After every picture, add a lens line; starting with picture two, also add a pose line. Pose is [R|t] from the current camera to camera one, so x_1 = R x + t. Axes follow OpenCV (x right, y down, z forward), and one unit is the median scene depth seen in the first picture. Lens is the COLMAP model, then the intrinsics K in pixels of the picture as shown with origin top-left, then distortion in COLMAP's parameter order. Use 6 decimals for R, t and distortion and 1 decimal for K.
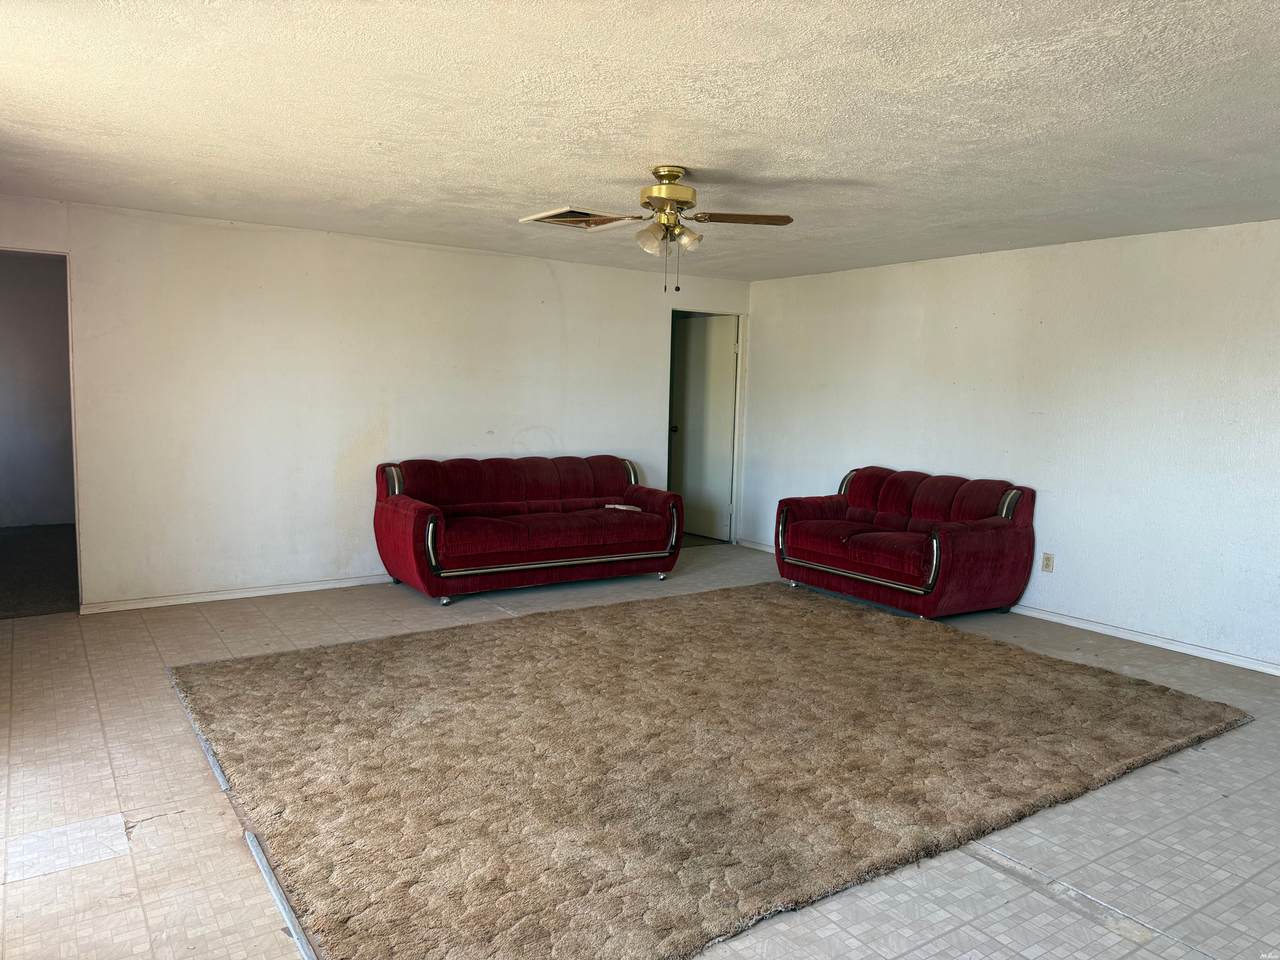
lens RADIAL K [[893.6, 0, 638.1], [0, 893.6, 485.2], [0, 0, 1]] dist [0.158719, -0.314566]
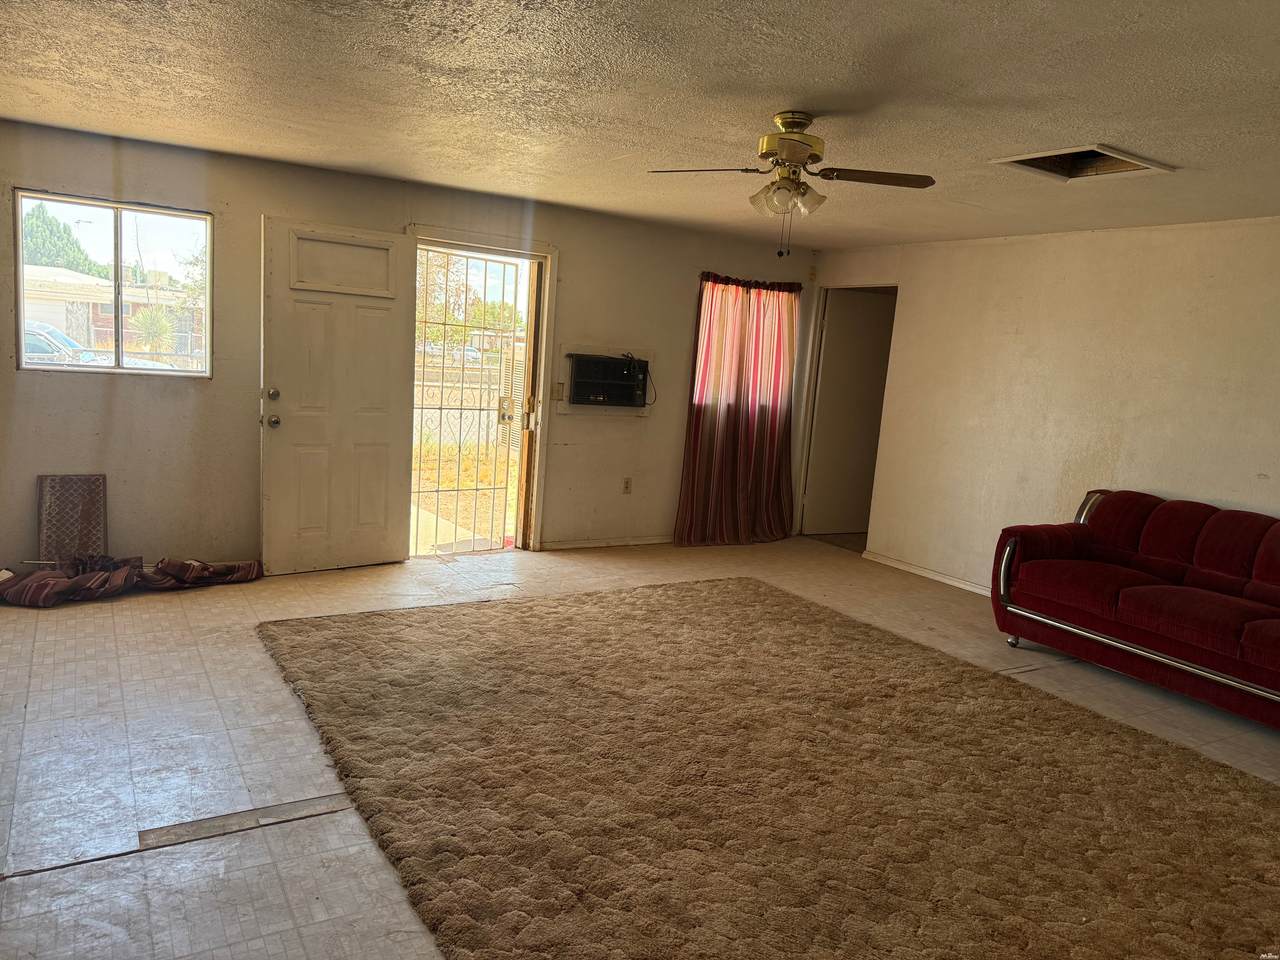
lens RADIAL K [[893.6, 0, 638.1], [0, 893.6, 485.2], [0, 0, 1]] dist [0.158719, -0.314566]
pose [[-0.041260, 0.118322, -0.992118, 0.975597], [-0.186137, 0.974670, 0.123983, -0.087470], [0.981657, 0.189785, -0.018191, 0.957136]]
